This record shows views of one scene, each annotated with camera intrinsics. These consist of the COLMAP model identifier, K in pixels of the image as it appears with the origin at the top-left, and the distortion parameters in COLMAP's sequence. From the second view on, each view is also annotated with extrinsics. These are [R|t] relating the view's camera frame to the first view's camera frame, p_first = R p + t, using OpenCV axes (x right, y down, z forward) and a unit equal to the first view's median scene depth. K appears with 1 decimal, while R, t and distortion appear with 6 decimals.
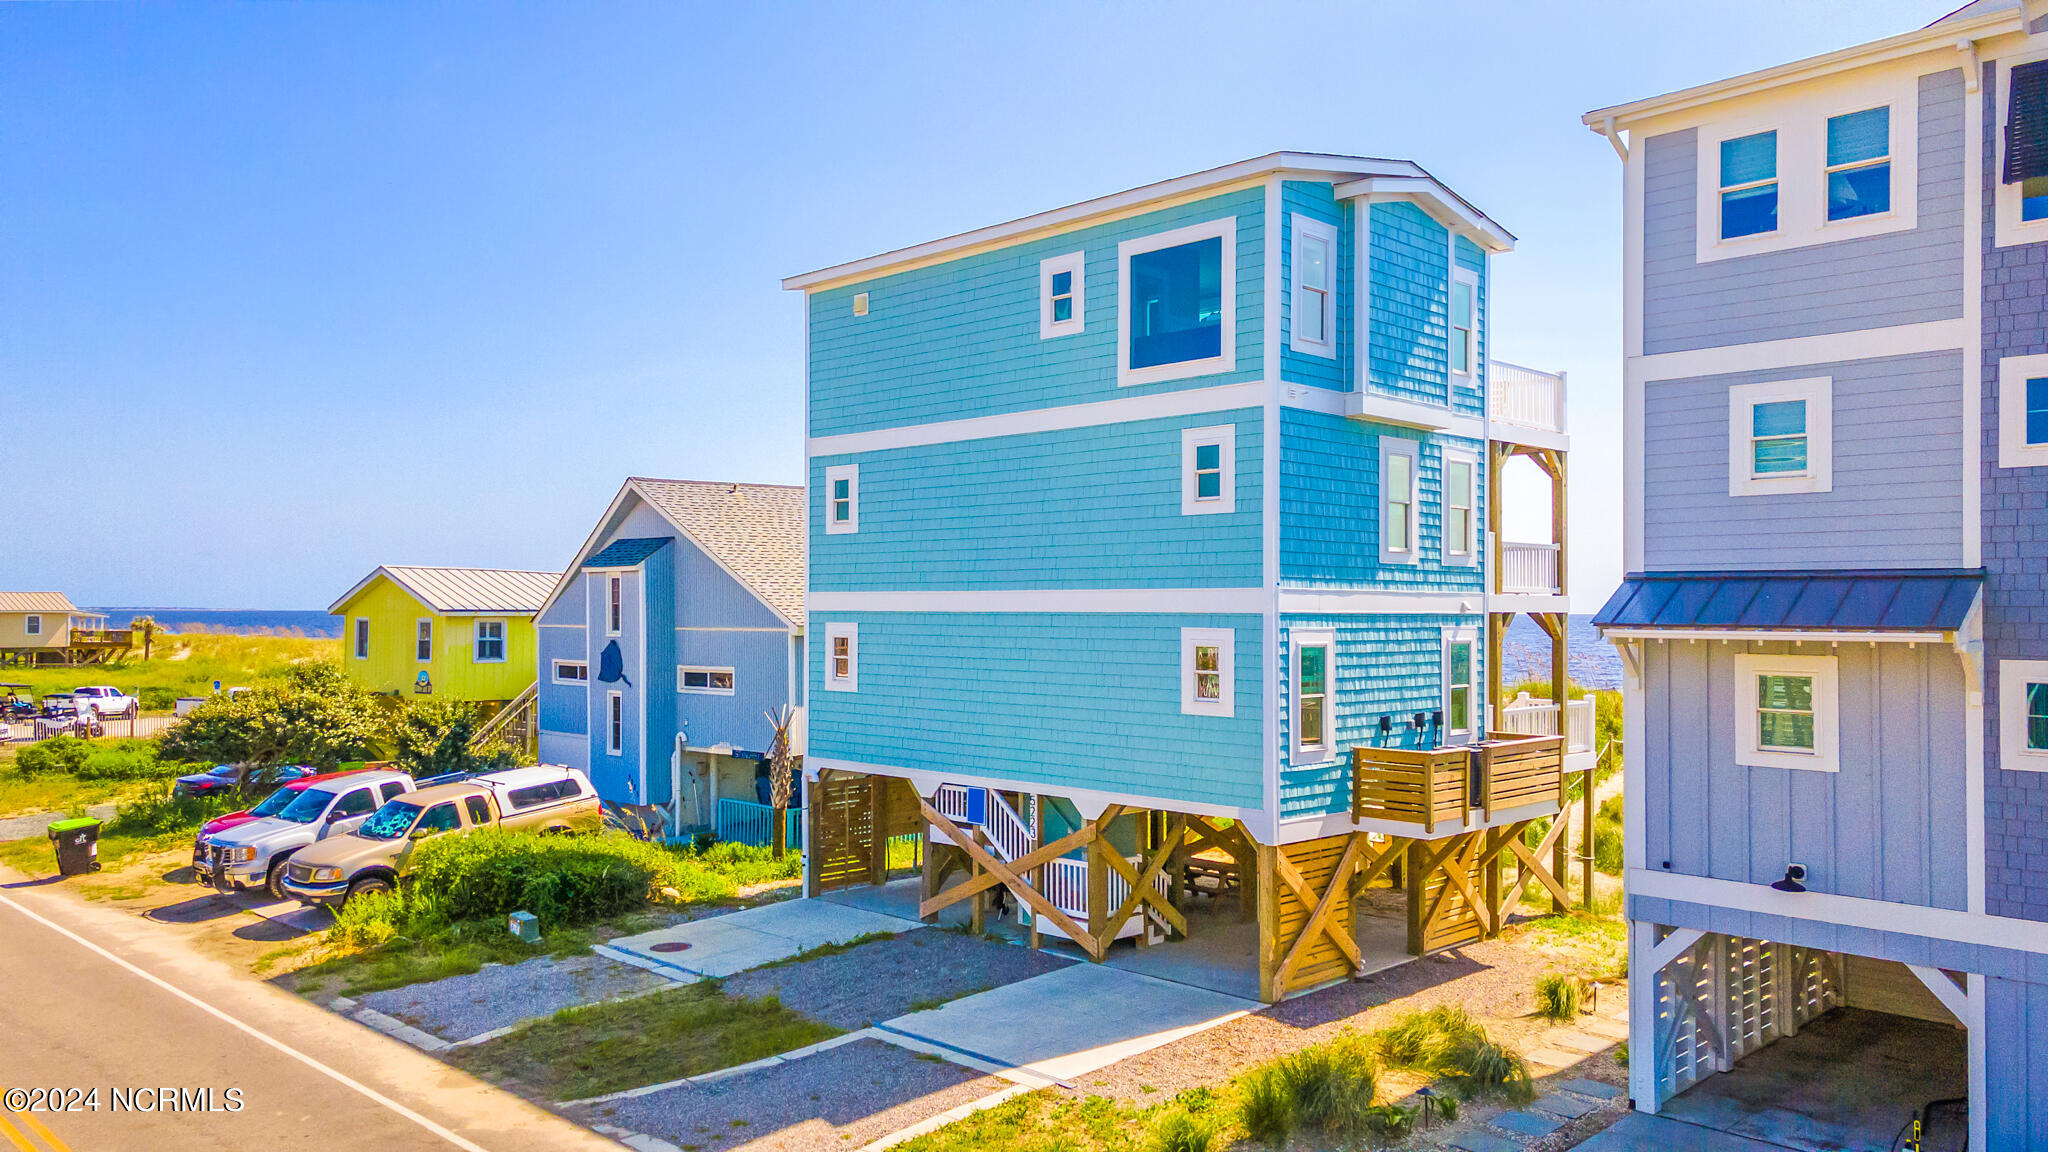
lens RADIAL K [[1466.0, 0, 1052.9], [0, 1466.0, 581.6], [0, 0, 1]] dist [0.030414, -0.000878]
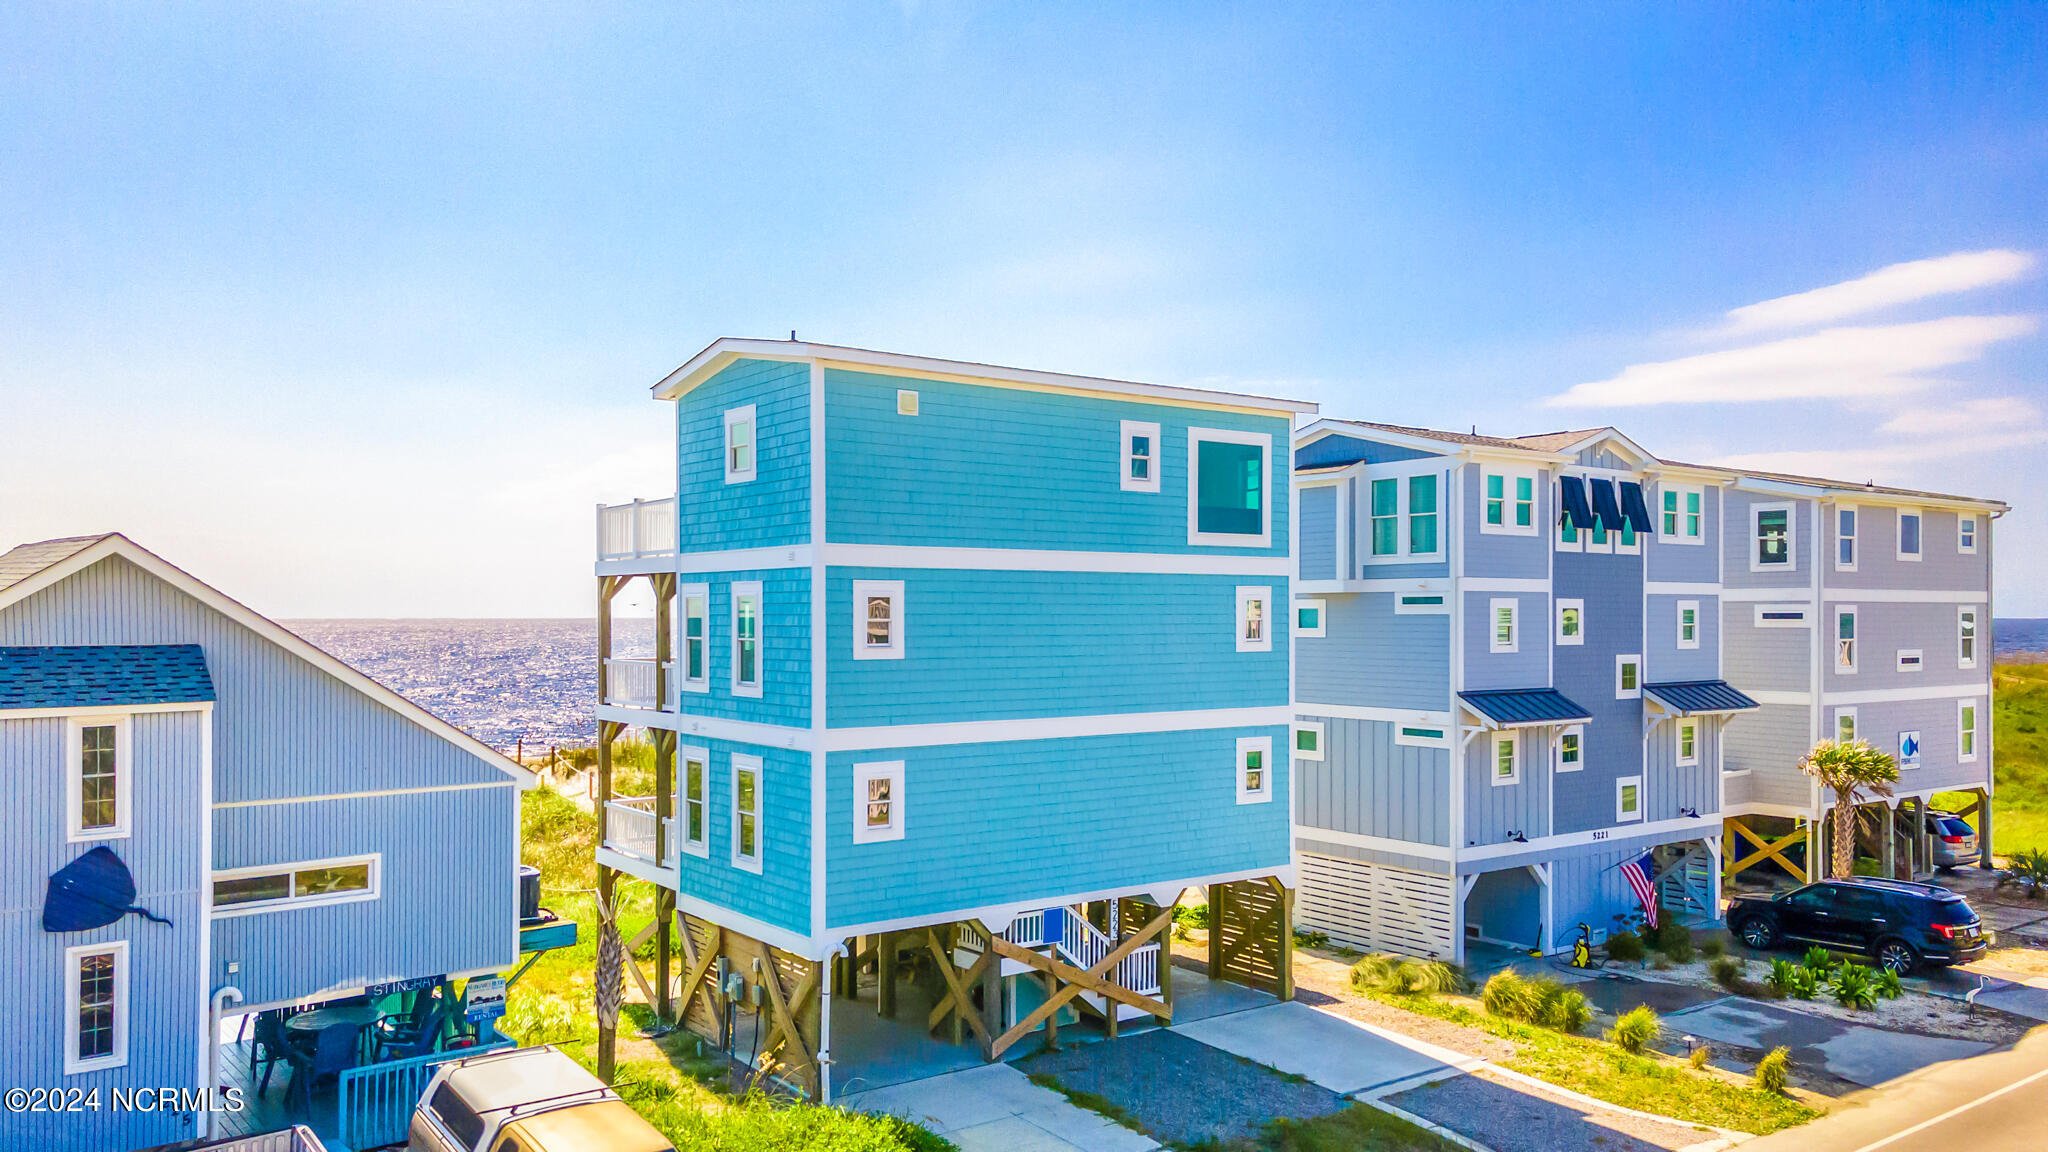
lens RADIAL K [[1466.0, 0, 1003.0], [0, 1466.0, 590.7], [0, 0, 1]] dist [0.030414, -0.000878]
pose [[0.187781, 0.013374, 0.982120, -1.252922], [-0.017818, 0.999789, -0.010208, -0.084016], [-0.982049, -0.015583, 0.187980, 0.977967]]
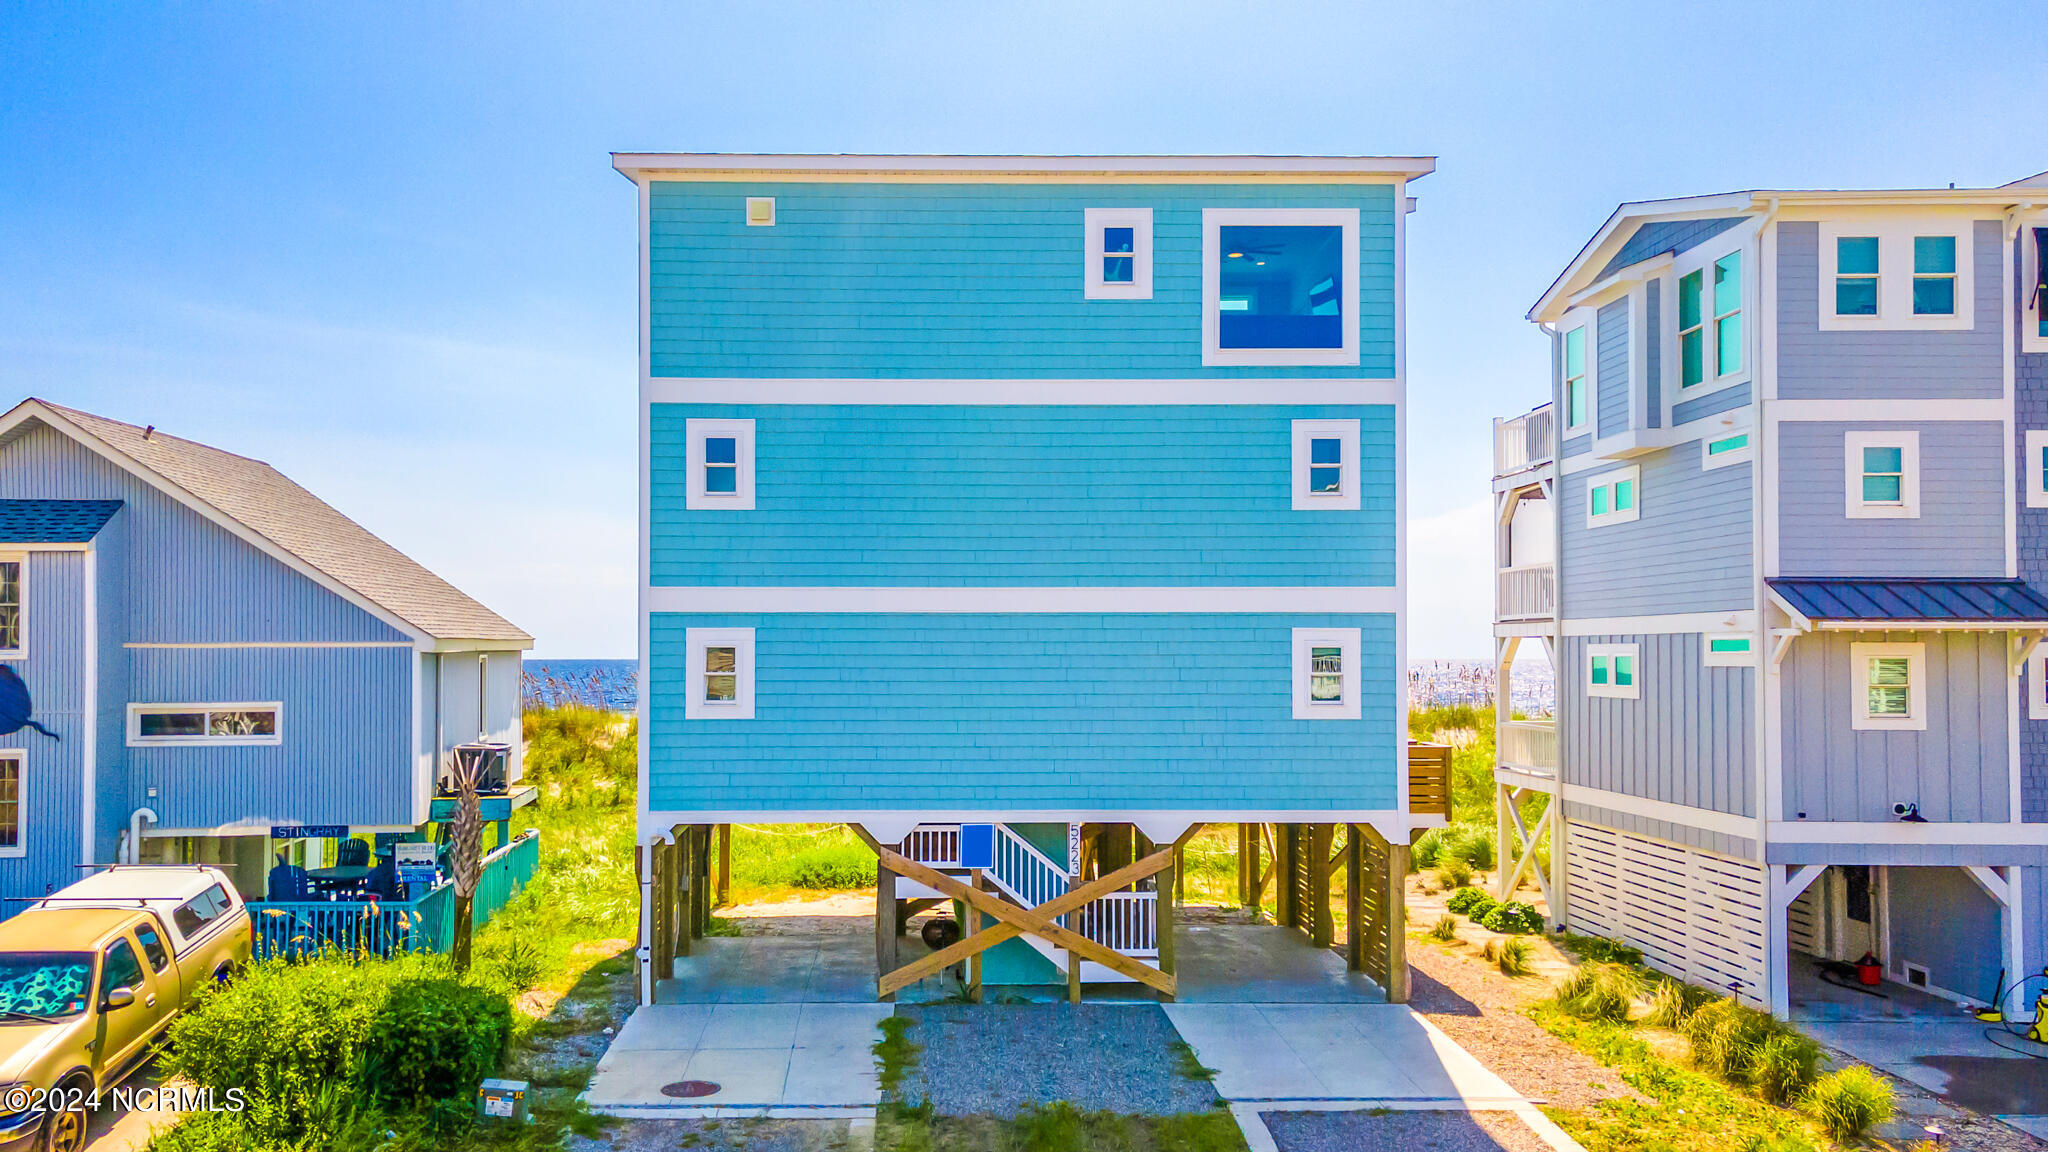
lens RADIAL K [[1568.9, 0, 970.7], [0, 1568.9, 598.6], [0, 0, 1]] dist [0.022294, 0.019400]
pose [[0.710378, 0.017929, 0.703592, -0.789606], [-0.010192, 0.999833, -0.015188, 0.030430], [-0.703747, 0.003619, 0.710442, 0.432098]]
